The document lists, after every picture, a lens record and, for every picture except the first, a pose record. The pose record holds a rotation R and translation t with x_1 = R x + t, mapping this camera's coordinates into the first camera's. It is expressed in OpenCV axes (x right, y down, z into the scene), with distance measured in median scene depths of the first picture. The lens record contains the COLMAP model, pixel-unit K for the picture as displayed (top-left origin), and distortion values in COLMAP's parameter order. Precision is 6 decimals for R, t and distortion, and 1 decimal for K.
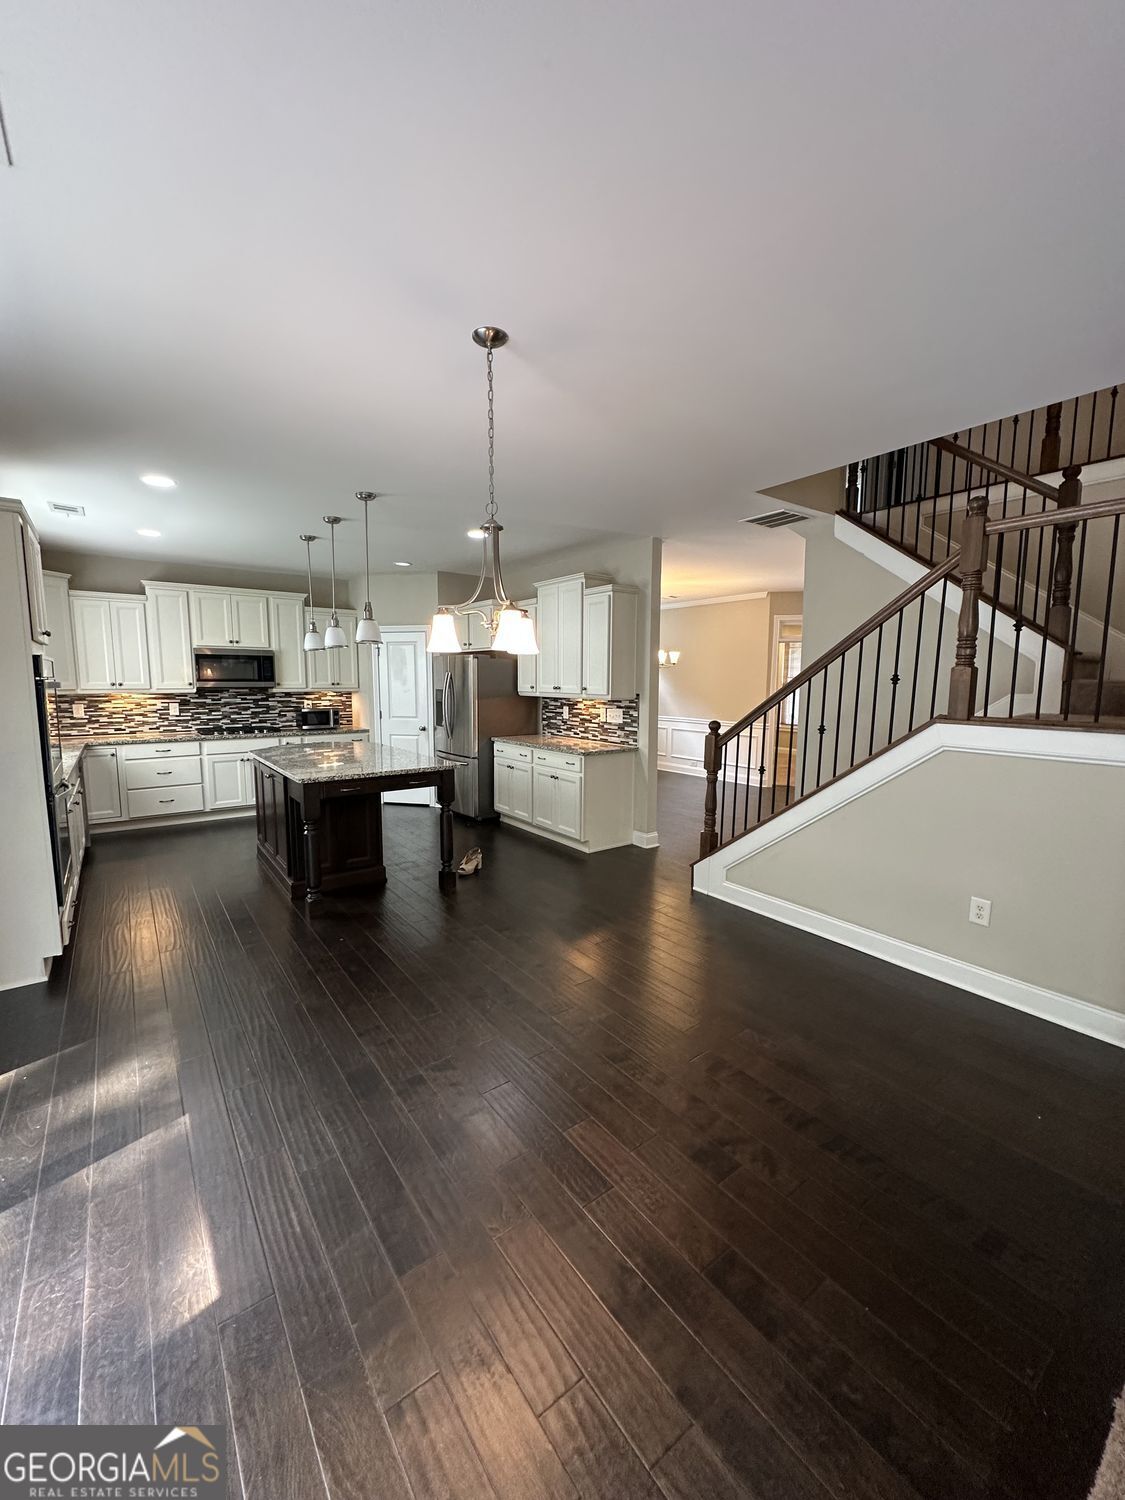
lens RADIAL K [[596.8, 0, 562.5], [0, 596.8, 750.0], [0, 0, 1]] dist [0.002620, 0.000006]
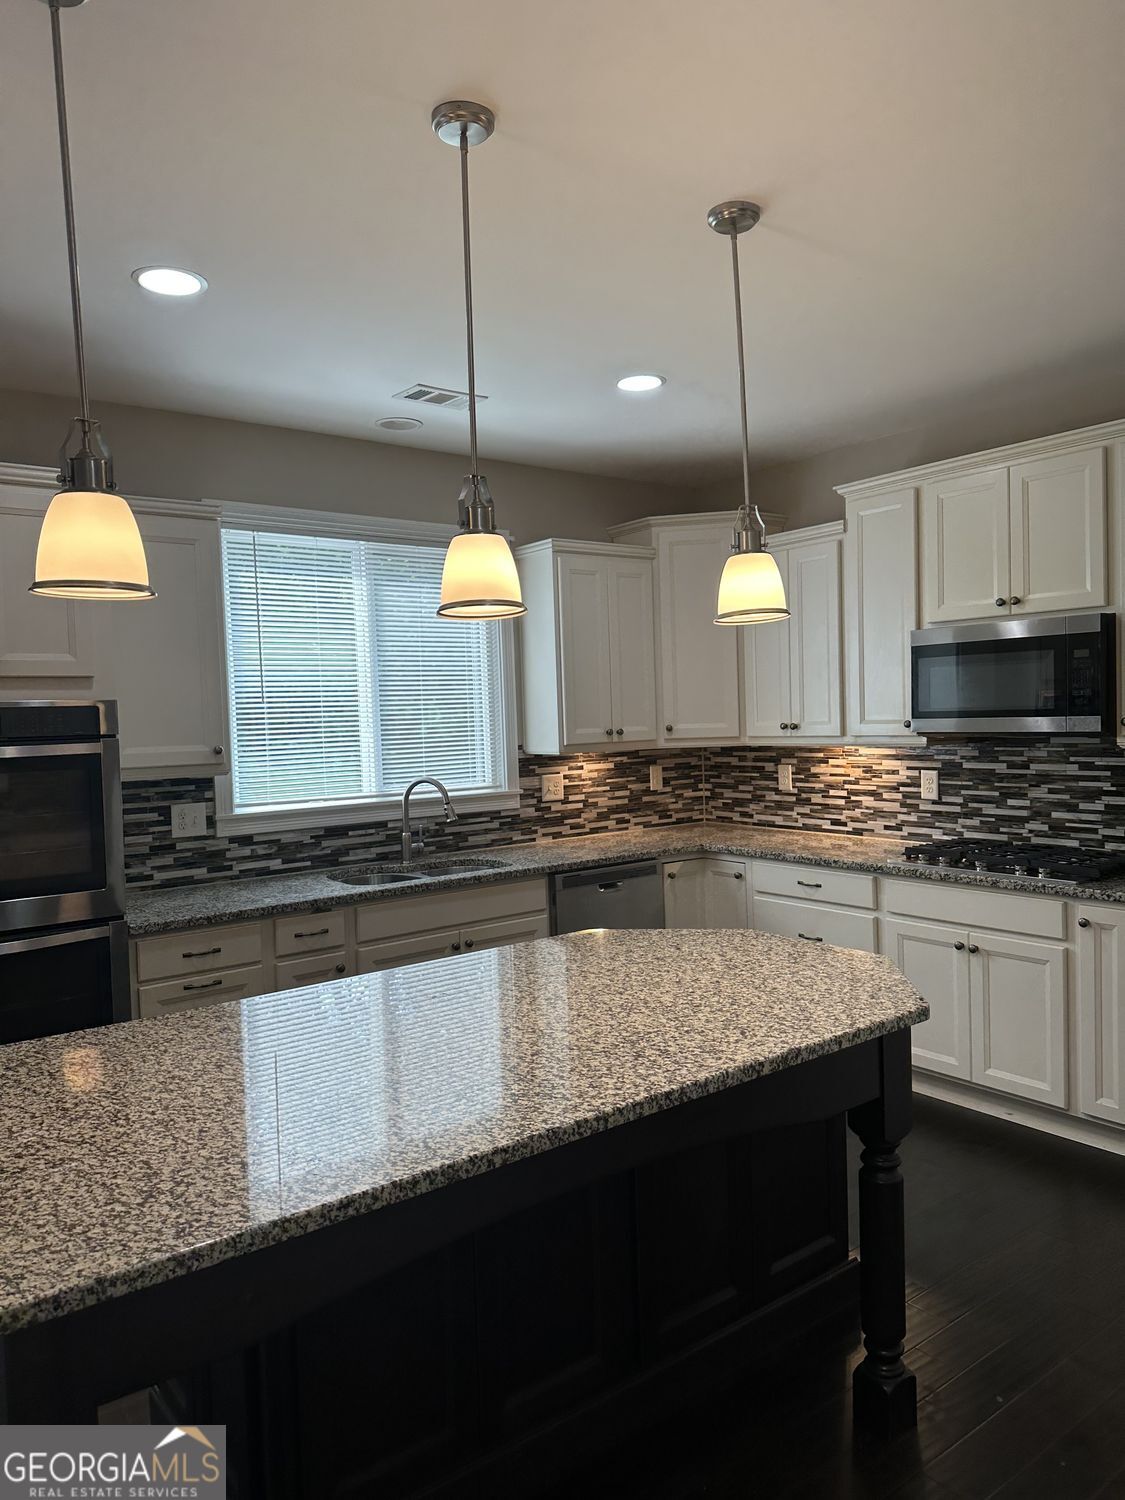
lens RADIAL K [[1045.3, 0, 562.5], [0, 1045.3, 750.0], [0, 0, 1]] dist [0.180542, -0.362956]
pose [[0.013372, 0.030441, -0.999447, 0.066570], [-0.087640, 0.995725, 0.029155, -0.095052], [0.996062, 0.087202, 0.015983, 0.772151]]
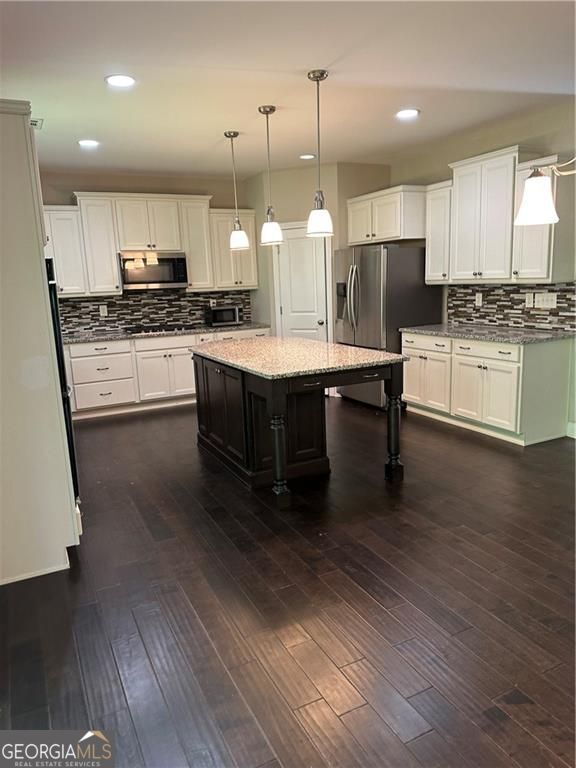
lens RADIAL K [[535.2, 0, 288.0], [0, 535.2, 384.0], [0, 0, 1]] dist [0.180542, -0.362956]
pose [[0.983764, -0.011061, -0.179127, -0.141719], [0.025527, 0.996575, 0.078659, -0.004051], [0.177644, -0.081954, 0.980676, 0.065887]]
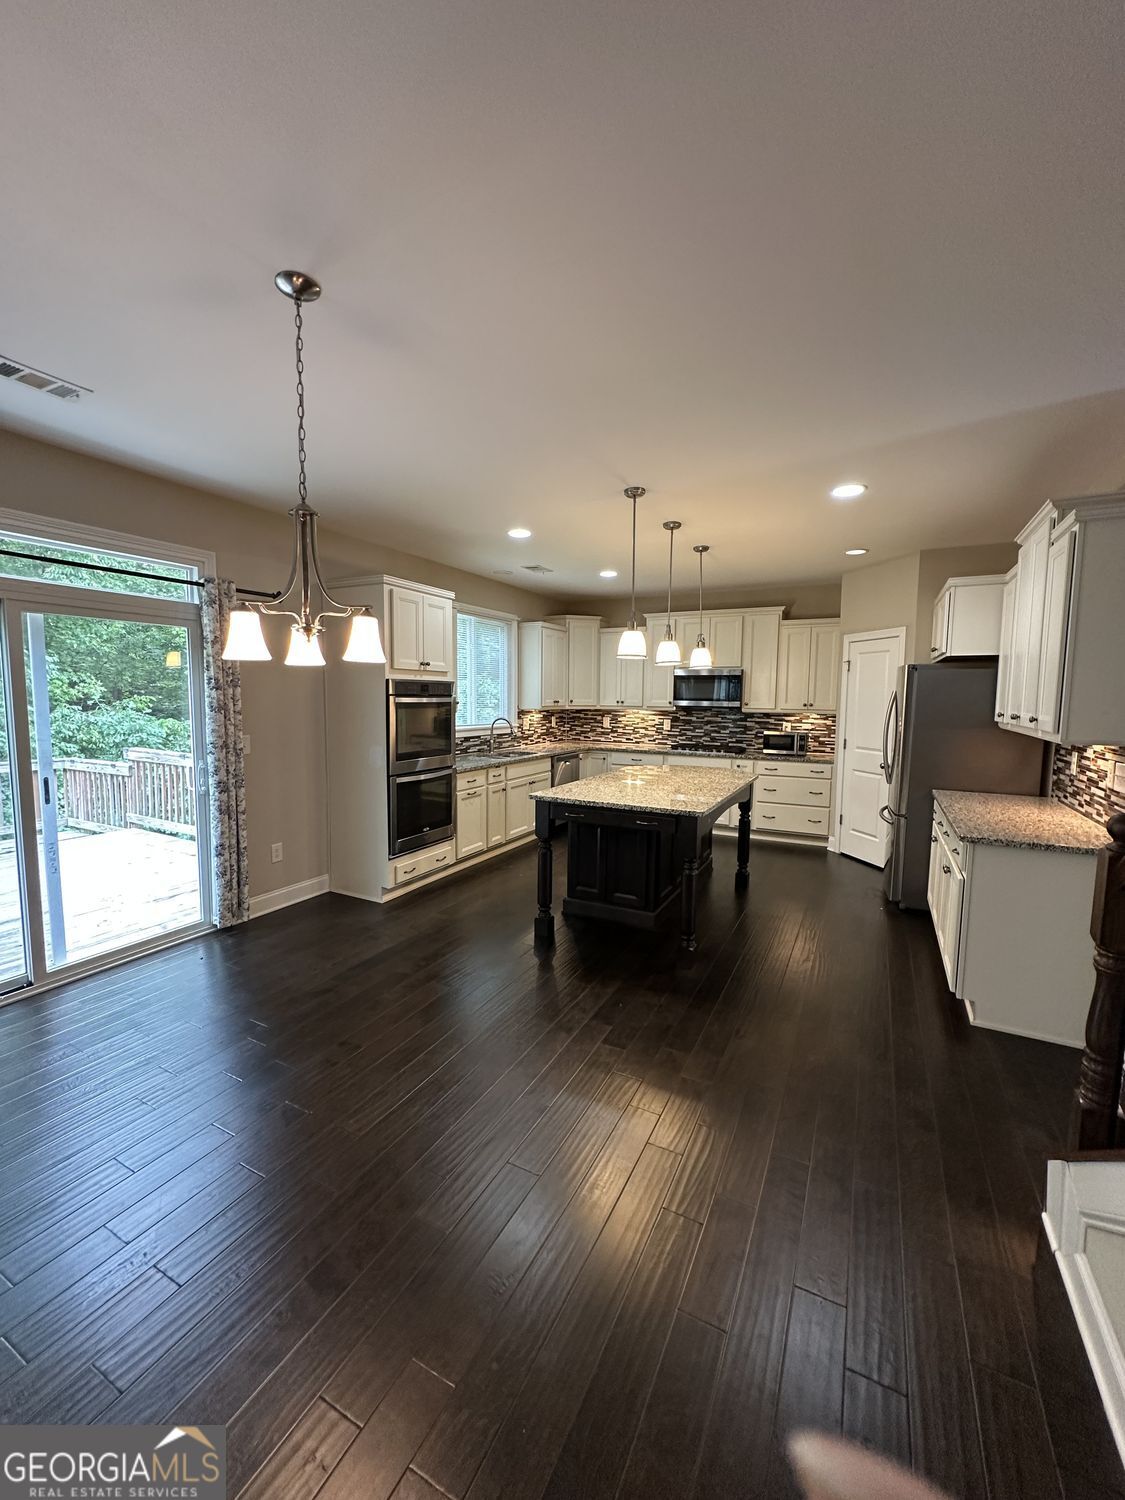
lens RADIAL K [[596.8, 0, 562.5], [0, 596.8, 750.0], [0, 0, 1]] dist [0.002620, 0.000006]
pose [[0.438997, 0.083472, -0.894603, 0.284116], [-0.115582, 0.992649, 0.035903, -0.040439], [0.891023, 0.087639, 0.445418, 0.343060]]
